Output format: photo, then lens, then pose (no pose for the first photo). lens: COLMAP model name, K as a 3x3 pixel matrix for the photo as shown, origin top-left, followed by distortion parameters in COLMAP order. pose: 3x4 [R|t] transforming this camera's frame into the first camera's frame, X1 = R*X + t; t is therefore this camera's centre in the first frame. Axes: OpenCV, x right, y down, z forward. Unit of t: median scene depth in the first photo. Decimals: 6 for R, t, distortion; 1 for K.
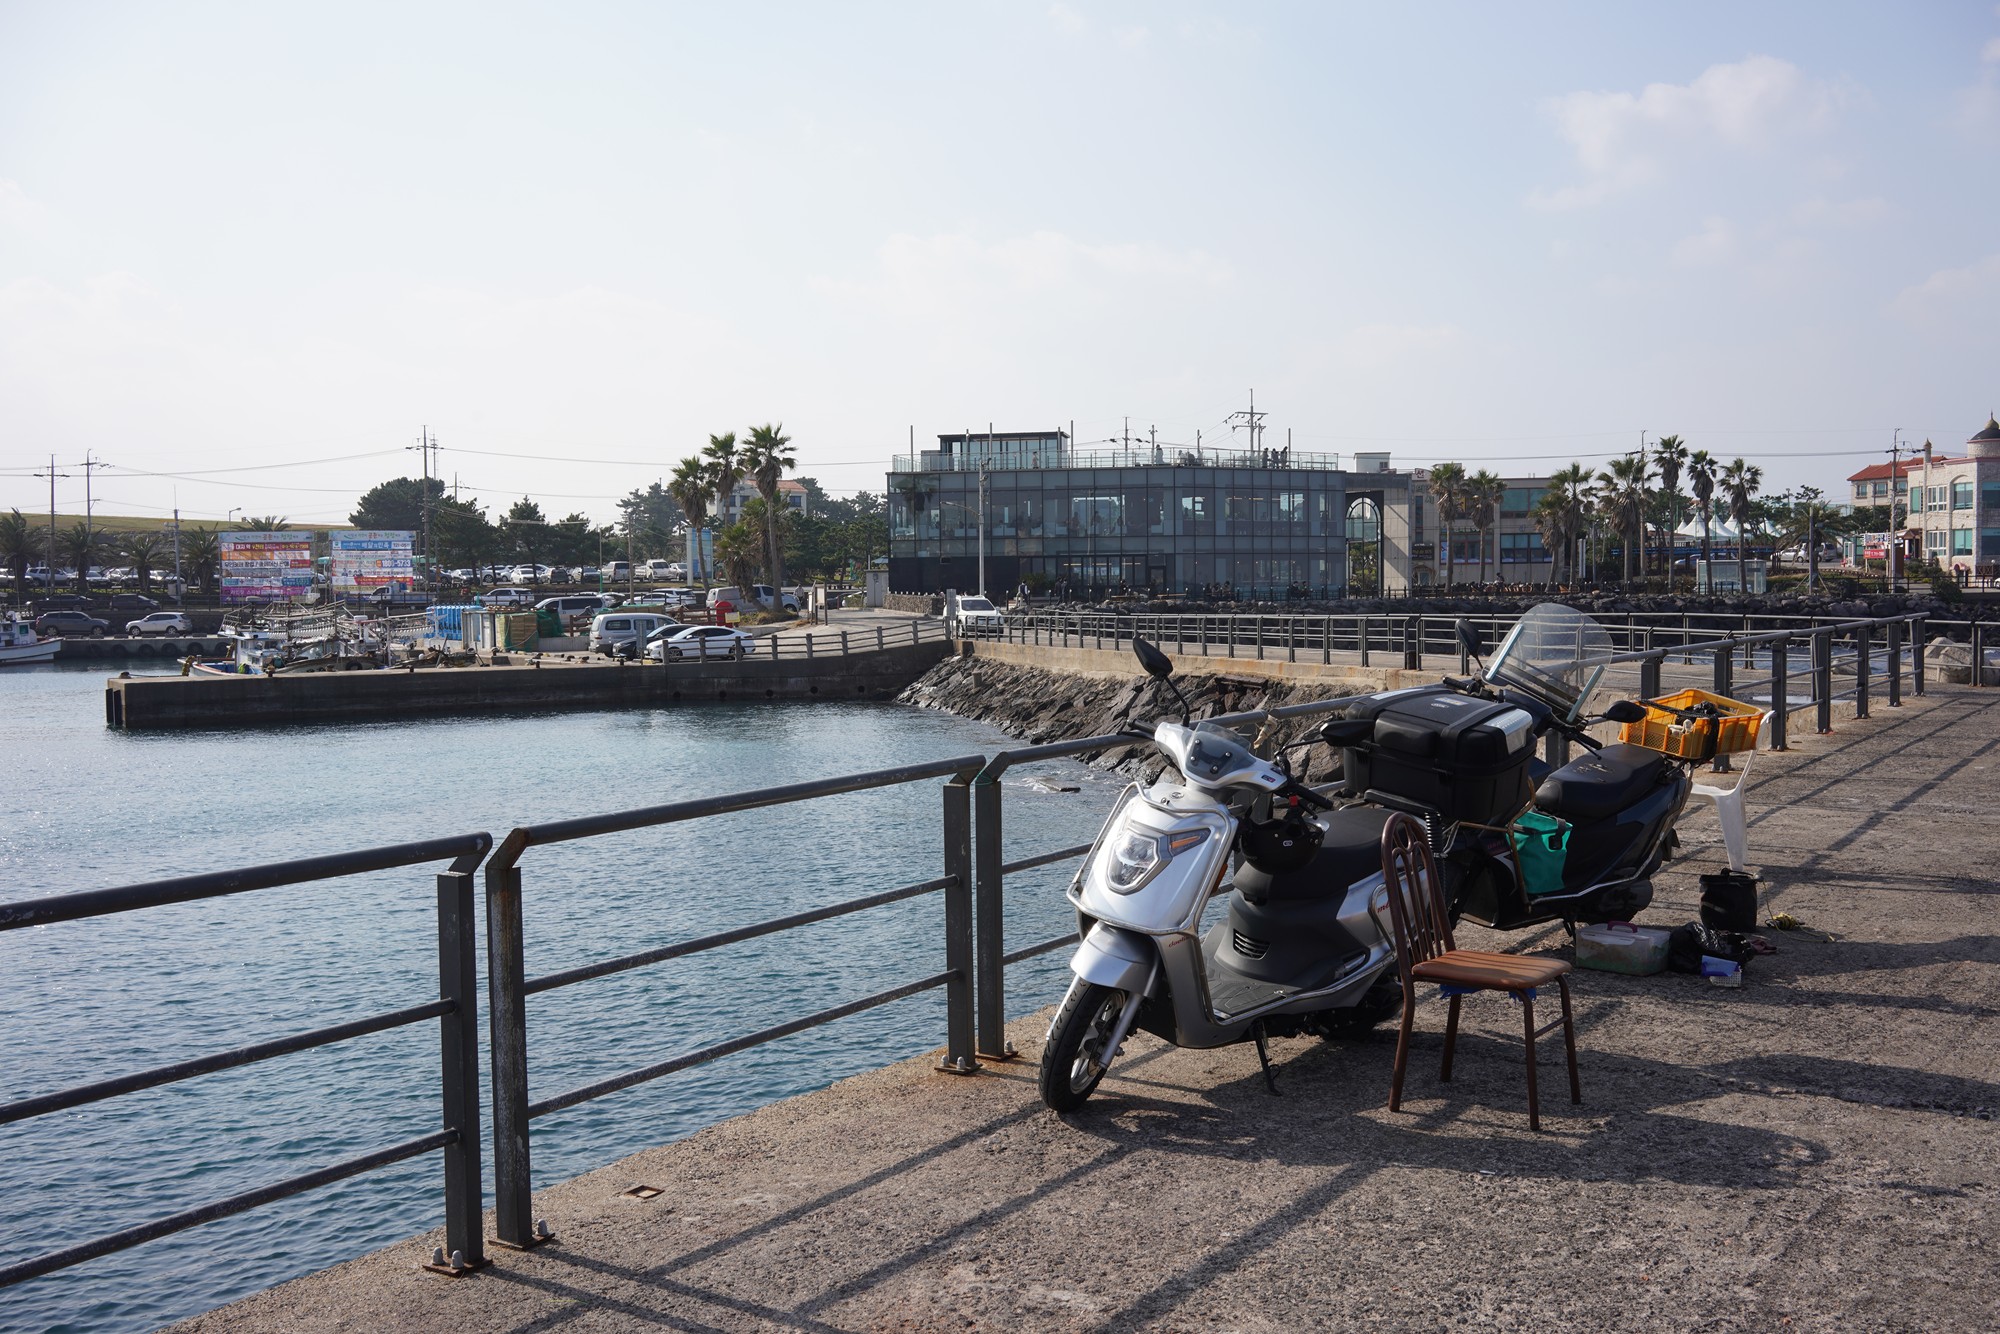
lens RADIAL K [[2002.1, 0, 1000.0], [0, 2002.1, 667.0], [0, 0, 1]] dist [0.004953, -0.008631]
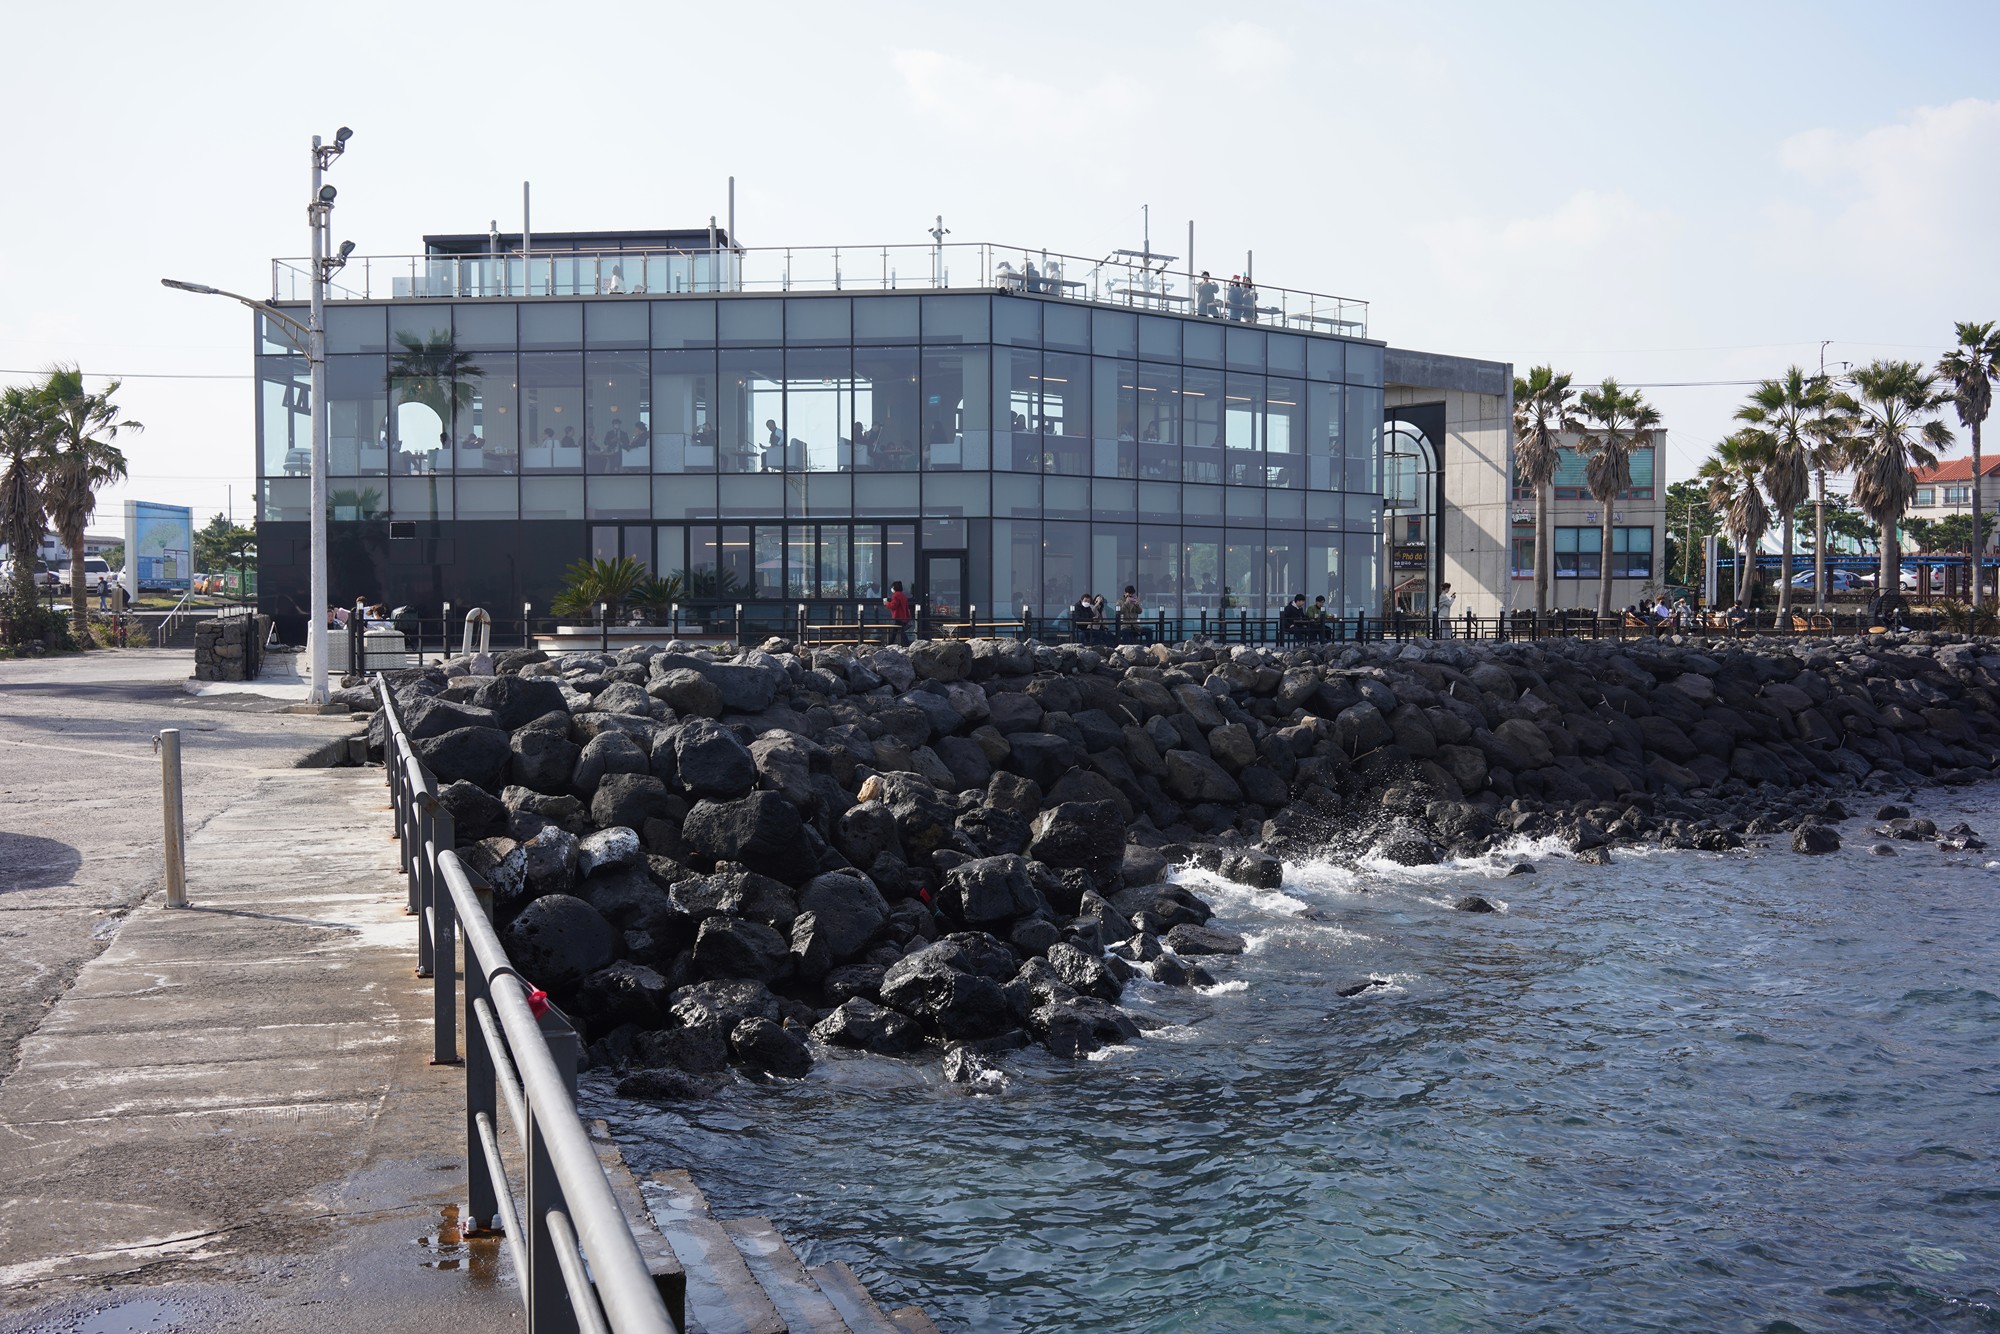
lens RADIAL K [[2002.1, 0, 1000.0], [0, 2002.1, 667.0], [0, 0, 1]] dist [0.004953, -0.008631]
pose [[0.995140, 0.009137, 0.098043, 0.050280], [-0.007479, 0.999823, -0.017266, -0.020853], [-0.098183, 0.016449, 0.995032, 0.601897]]
